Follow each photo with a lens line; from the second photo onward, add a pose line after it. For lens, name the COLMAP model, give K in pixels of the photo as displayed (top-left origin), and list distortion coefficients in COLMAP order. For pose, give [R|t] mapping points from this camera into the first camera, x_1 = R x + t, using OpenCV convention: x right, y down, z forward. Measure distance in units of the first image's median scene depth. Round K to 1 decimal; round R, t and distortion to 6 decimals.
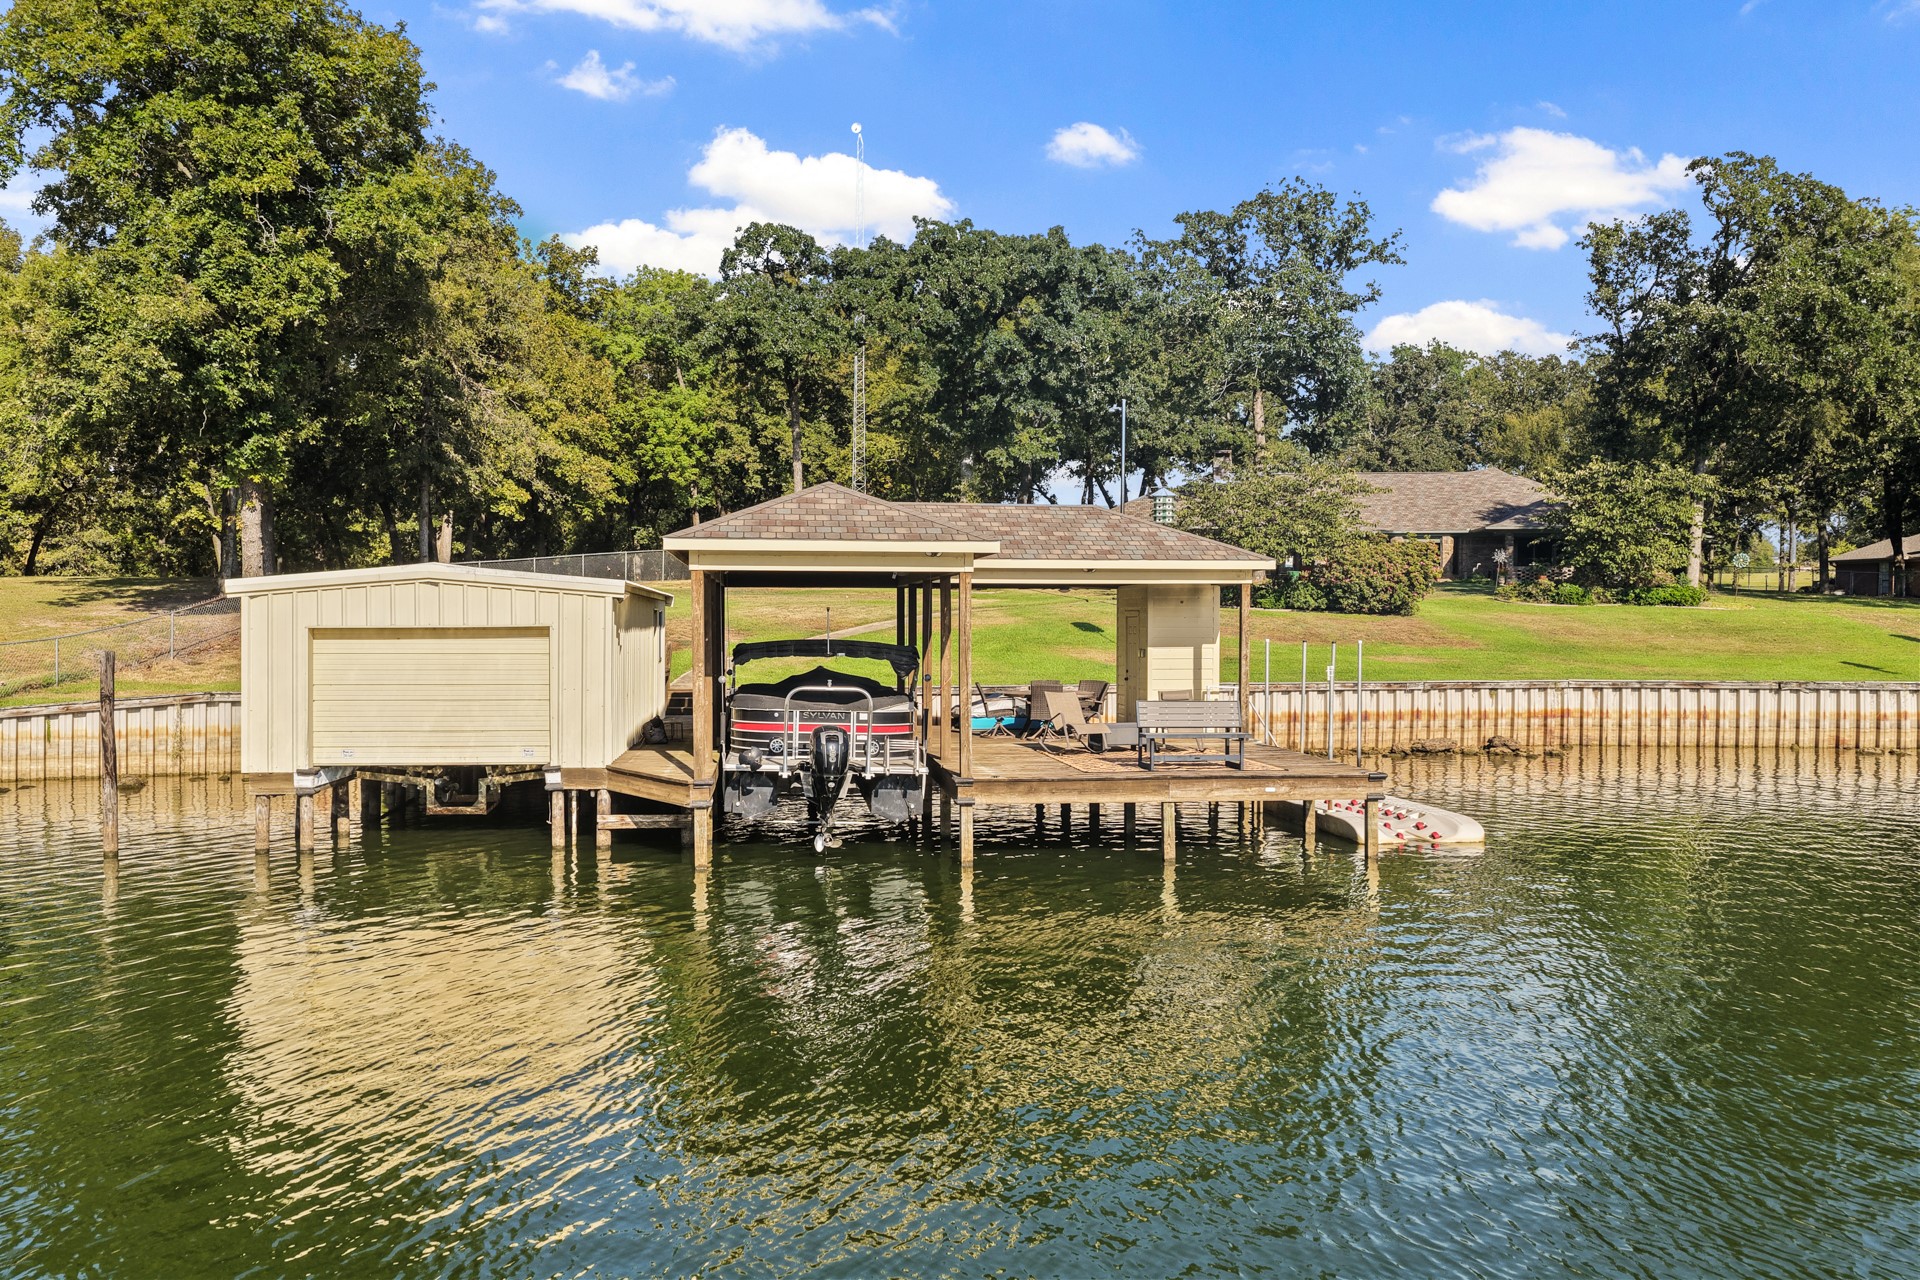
lens RADIAL K [[1551.2, 0, 960.0], [0, 1551.2, 640.0], [0, 0, 1]] dist [-0.002713, 0.003569]
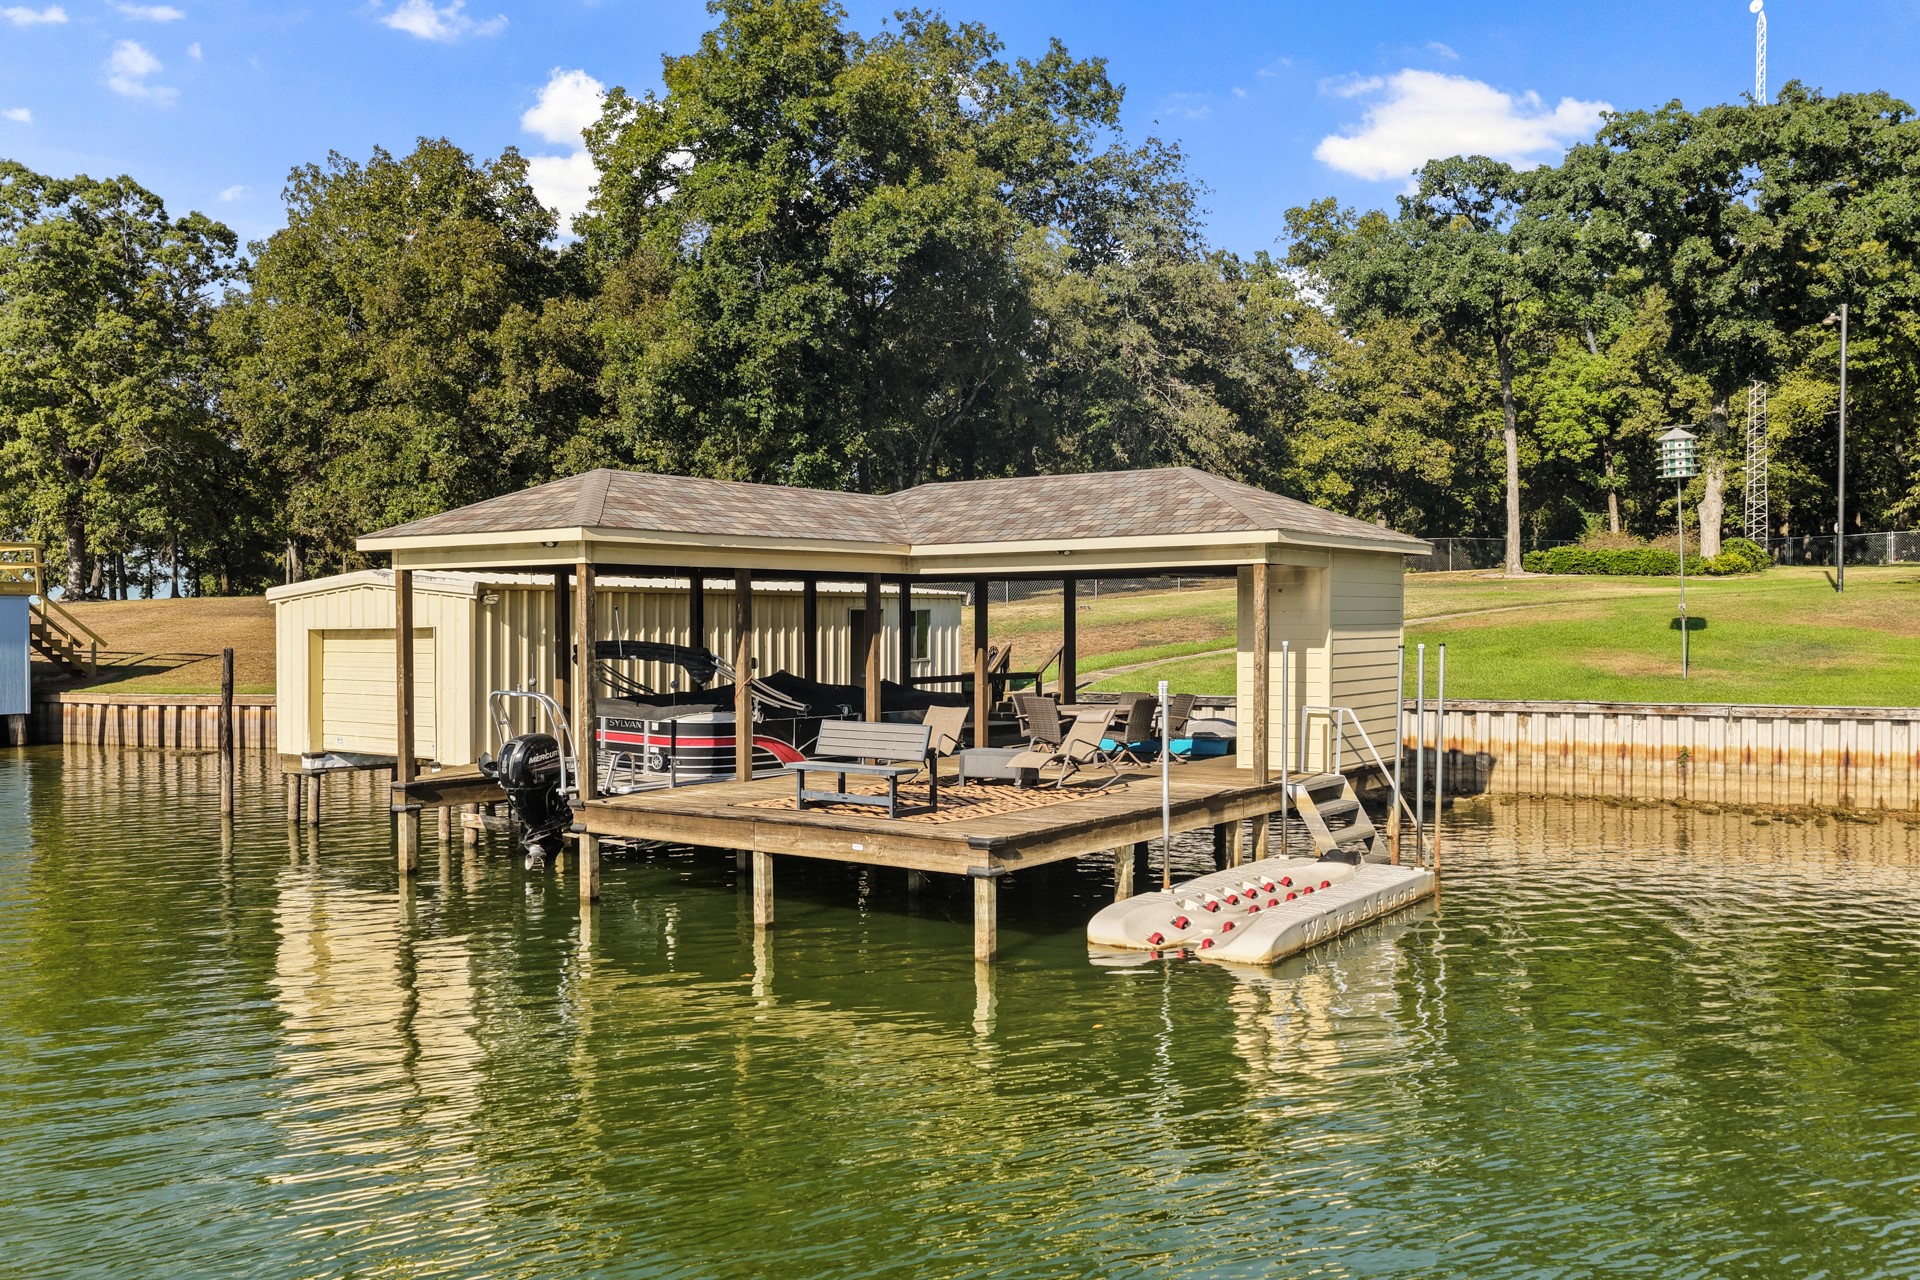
lens RADIAL K [[1551.2, 0, 960.0], [0, 1551.2, 640.0], [0, 0, 1]] dist [-0.002713, 0.003569]
pose [[0.742143, 0.001419, -0.670240, 0.247391], [-0.000012, 0.999998, 0.002104, -0.000873], [0.670242, -0.001553, 0.742141, 0.167198]]
